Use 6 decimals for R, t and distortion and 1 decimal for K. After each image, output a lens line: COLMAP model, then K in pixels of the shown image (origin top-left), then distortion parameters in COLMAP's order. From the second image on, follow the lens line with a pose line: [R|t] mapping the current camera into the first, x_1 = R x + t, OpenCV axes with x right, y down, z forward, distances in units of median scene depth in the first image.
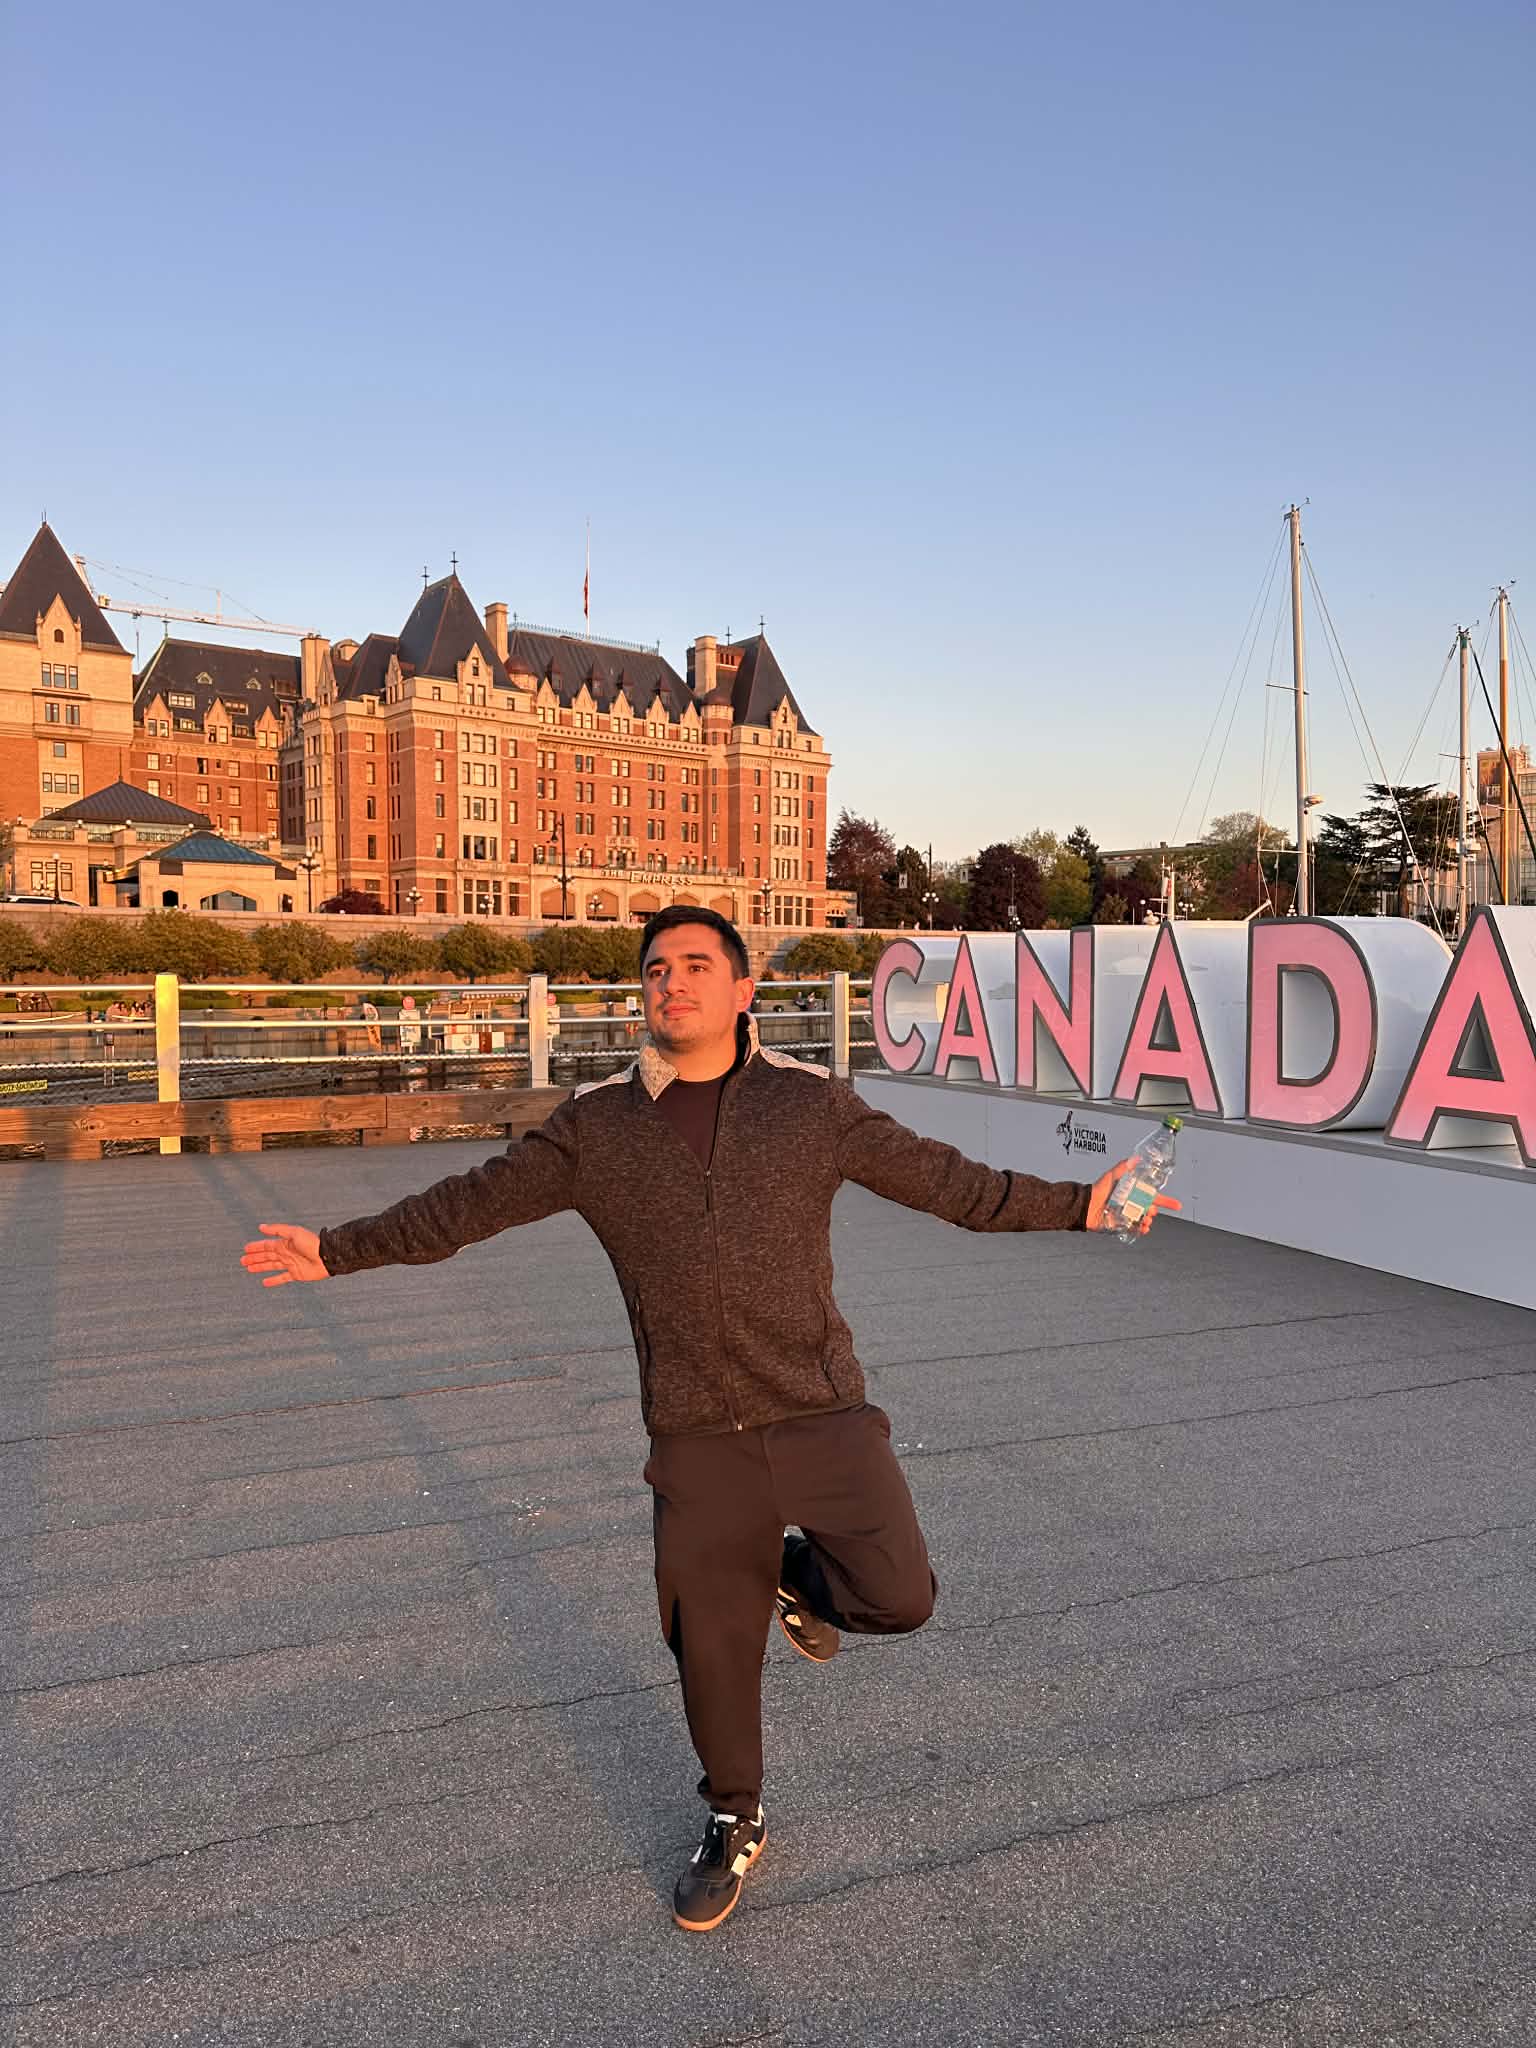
lens RADIAL K [[1408.8, 0, 768.0], [0, 1408.8, 1024.0], [0, 0, 1]] dist [0.002722, -0.000338]
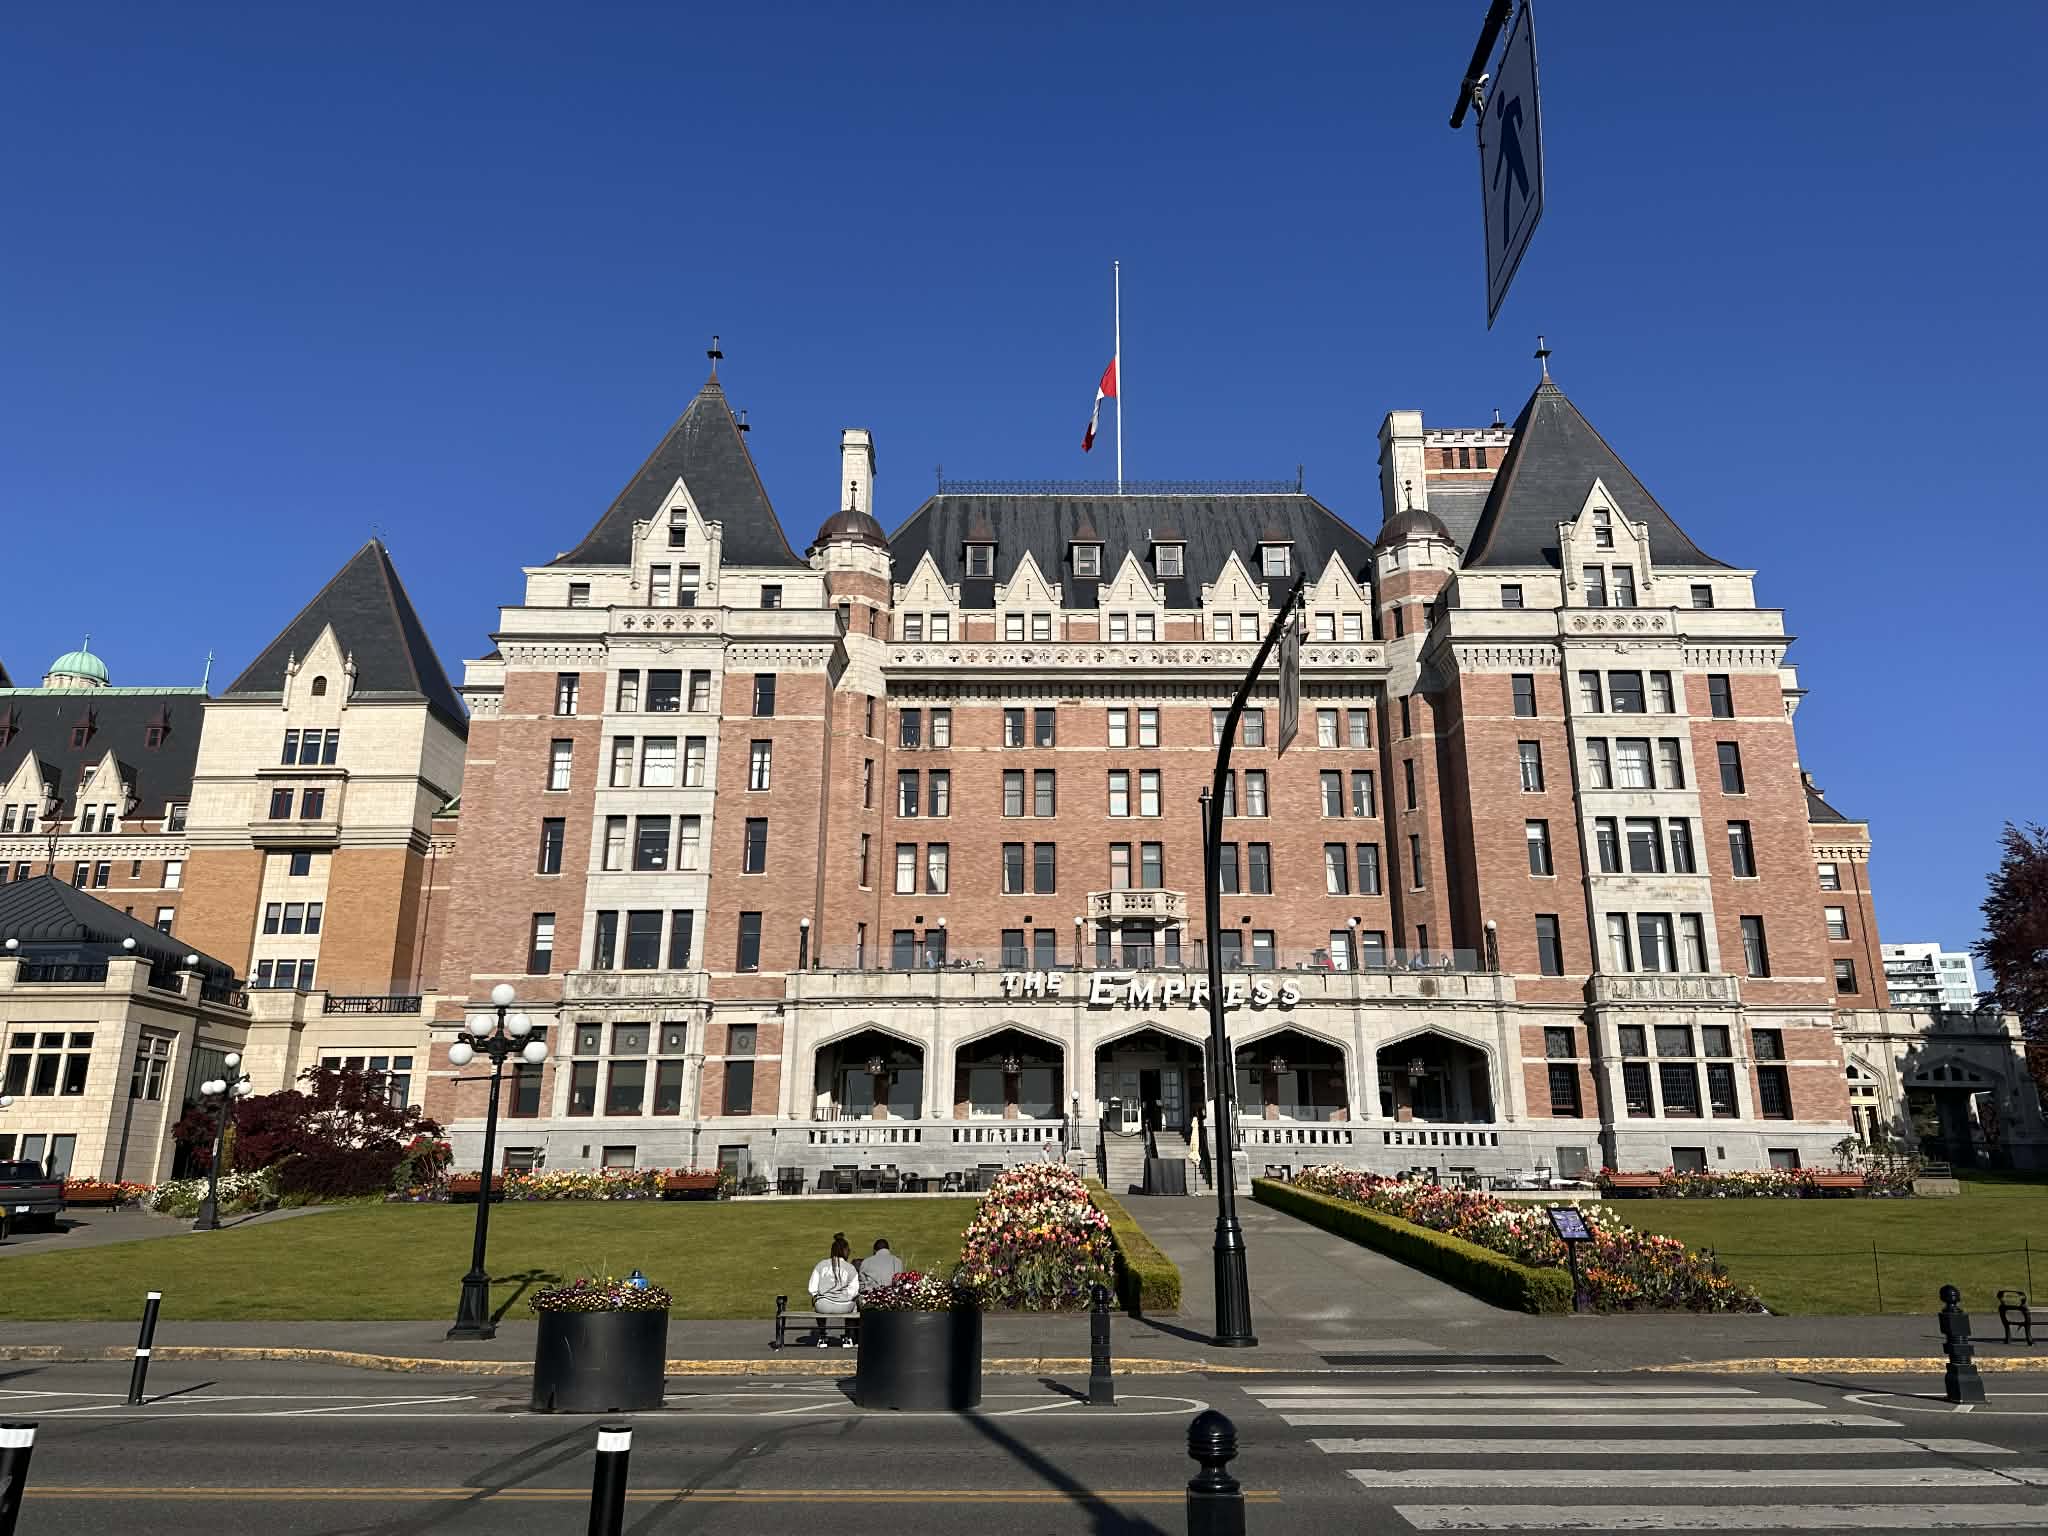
lens RADIAL K [[1408.8, 0, 1024.0], [0, 1408.8, 768.0], [0, 0, 1]] dist [0.002722, -0.000338]
pose [[0.778414, -0.182075, -0.600766, 0.109951], [-0.017967, 0.950160, -0.311246, -0.045387], [0.627494, 0.253072, 0.736346, 0.689543]]
